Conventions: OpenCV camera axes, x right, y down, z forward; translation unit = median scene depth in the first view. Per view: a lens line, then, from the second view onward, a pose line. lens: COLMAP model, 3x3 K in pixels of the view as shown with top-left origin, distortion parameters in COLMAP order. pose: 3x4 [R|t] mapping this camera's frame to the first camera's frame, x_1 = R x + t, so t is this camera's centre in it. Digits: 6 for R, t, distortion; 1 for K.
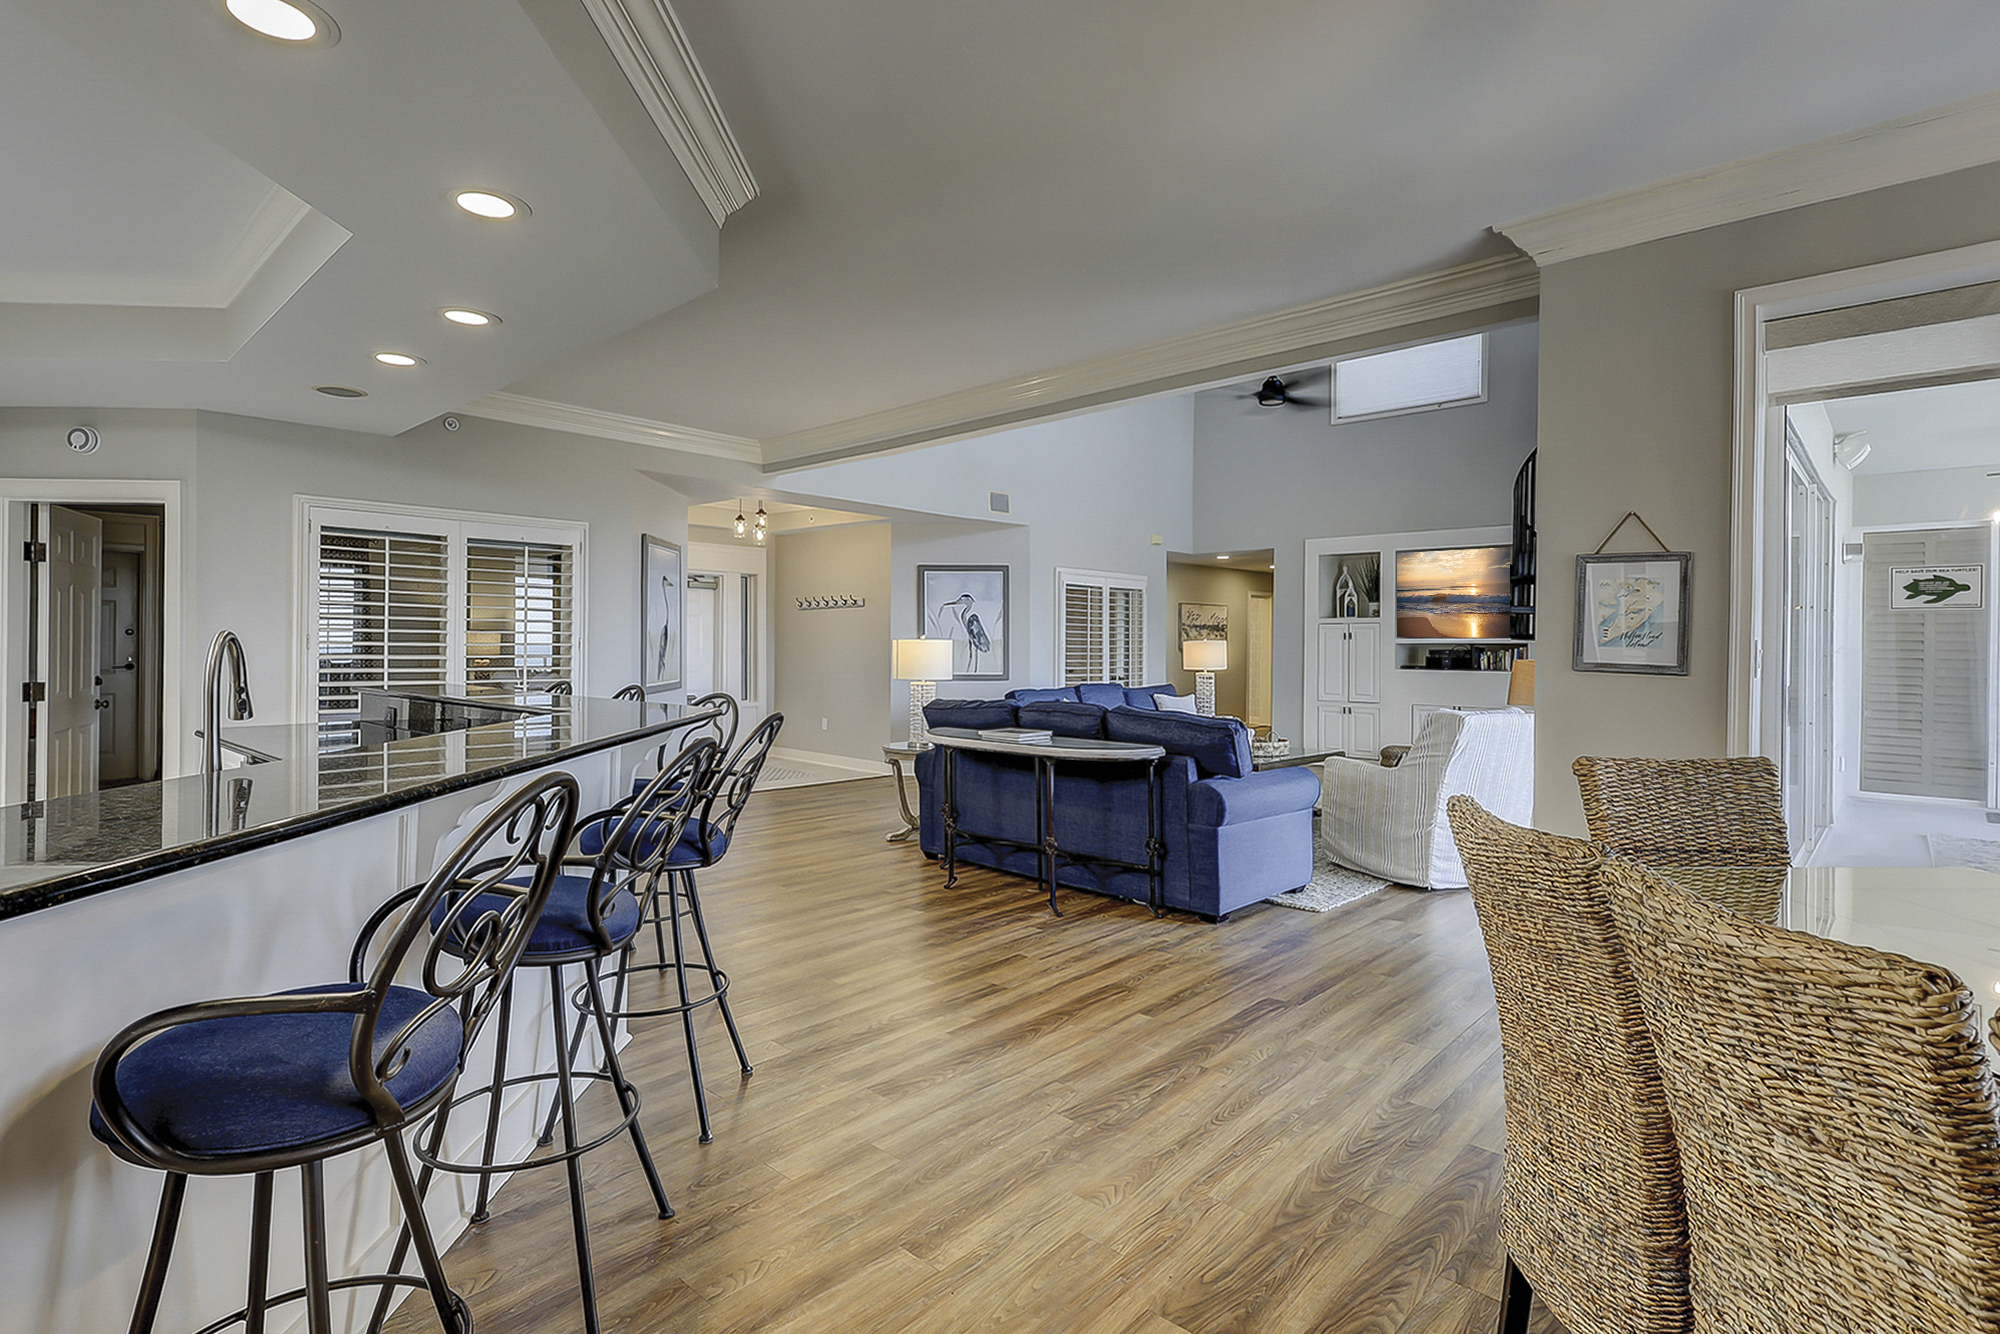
lens RADIAL K [[978.8, 0, 996.7], [0, 978.8, 646.4], [0, 0, 1]] dist [-0.001673, -0.000412]
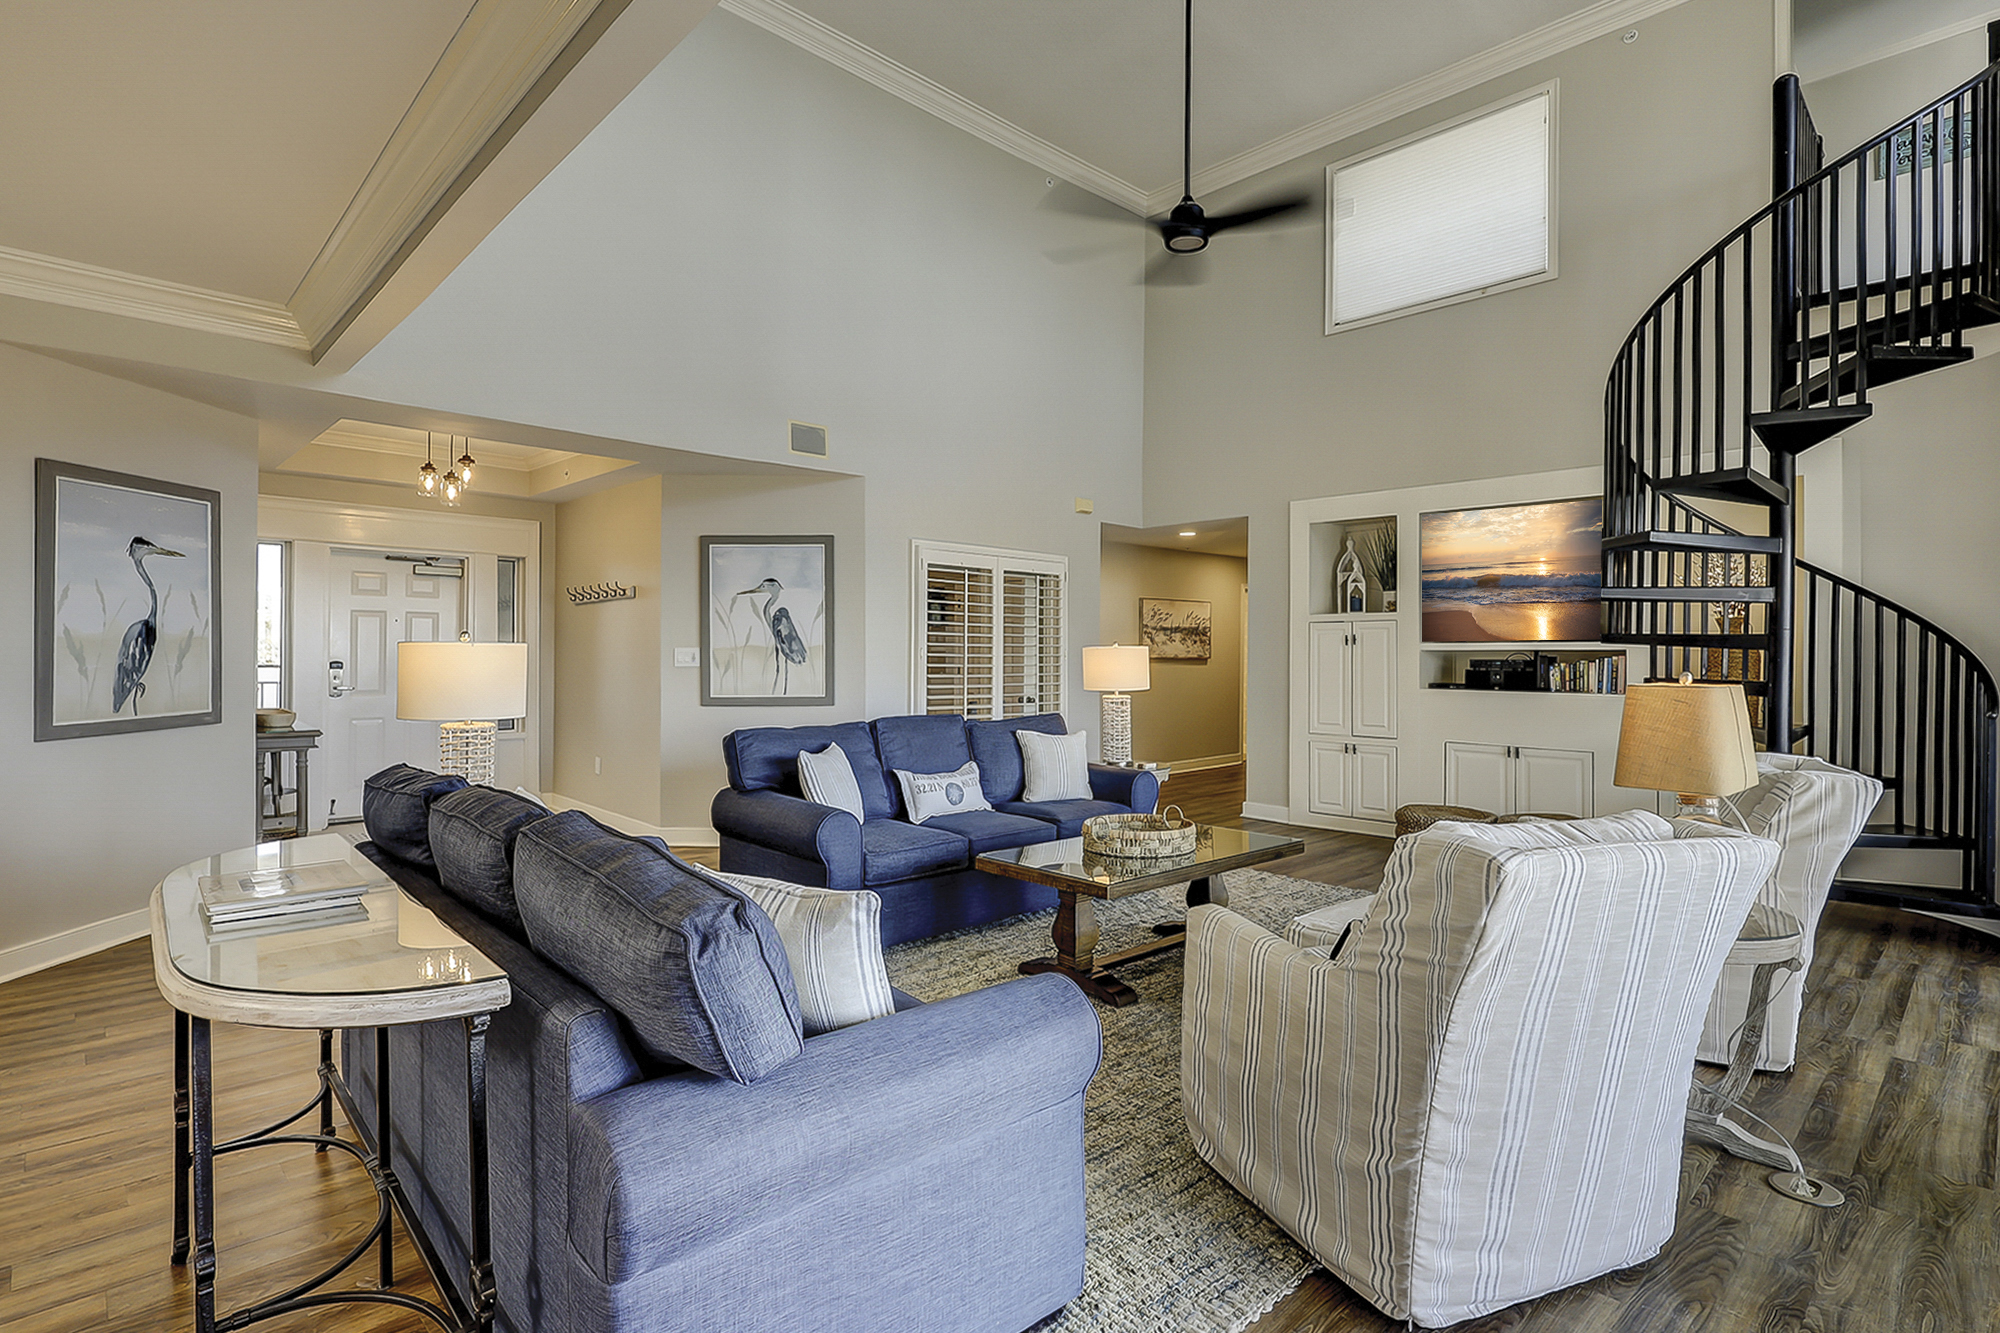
lens RADIAL K [[978.8, 0, 996.7], [0, 978.8, 645.9], [0, 0, 1]] dist [-0.001673, -0.000412]
pose [[0.998510, -0.000730, -0.054566, 0.161457], [0.000256, 0.999962, -0.008693, -0.000345], [0.054570, 0.008667, 0.998472, 0.327751]]
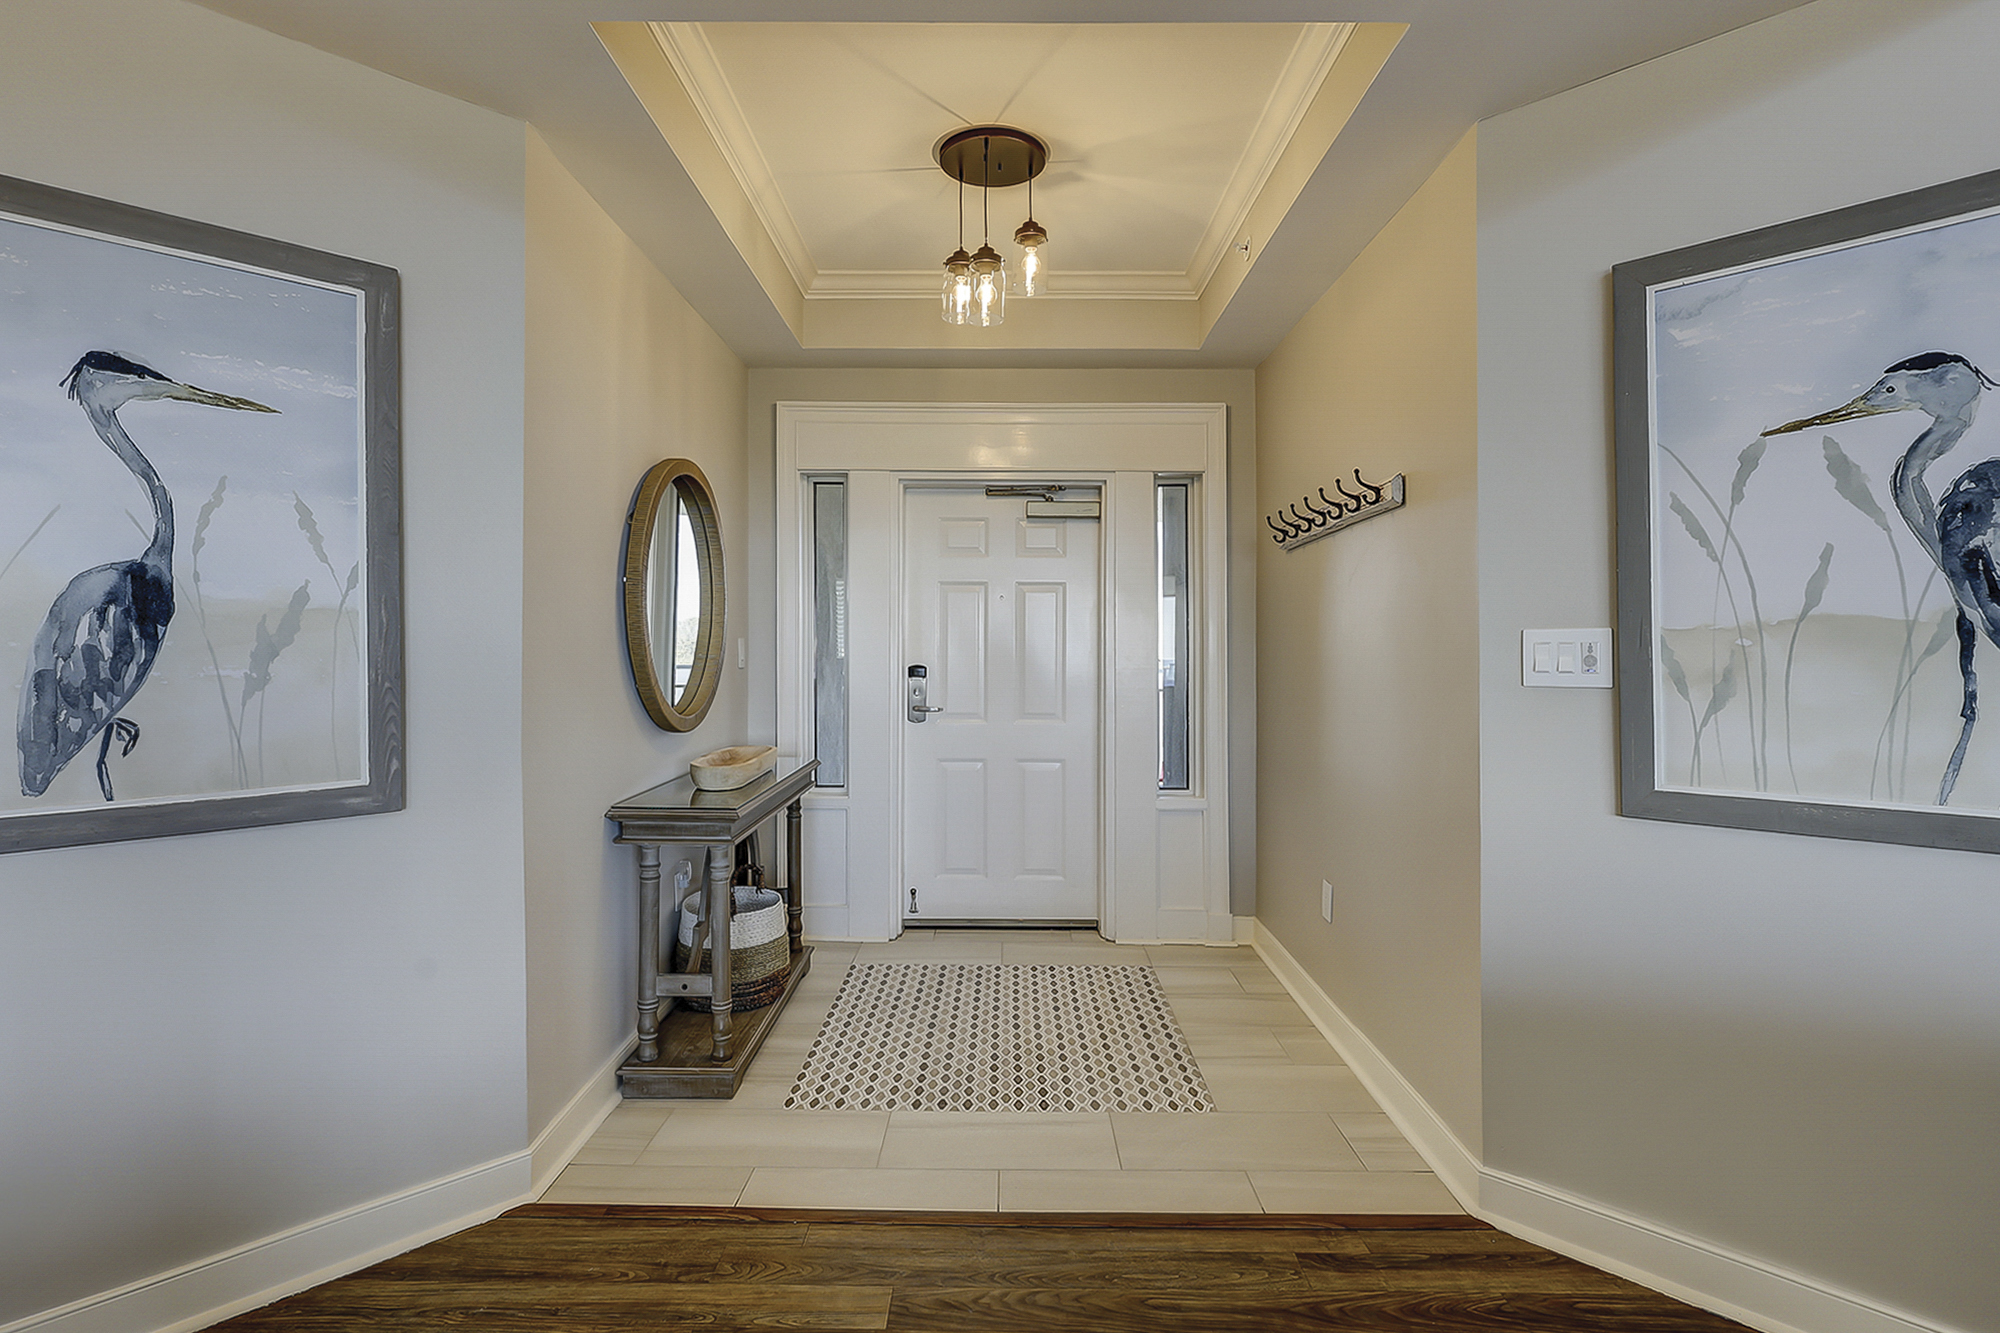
lens RADIAL K [[978.8, 0, 996.7], [0, 978.8, 645.9], [0, 0, 1]] dist [-0.001673, -0.000412]
pose [[0.678914, -0.007633, -0.734178, -0.016487], [0.000096, 0.999947, -0.010307, 0.000955], [0.734218, 0.006927, 0.678879, 0.754598]]
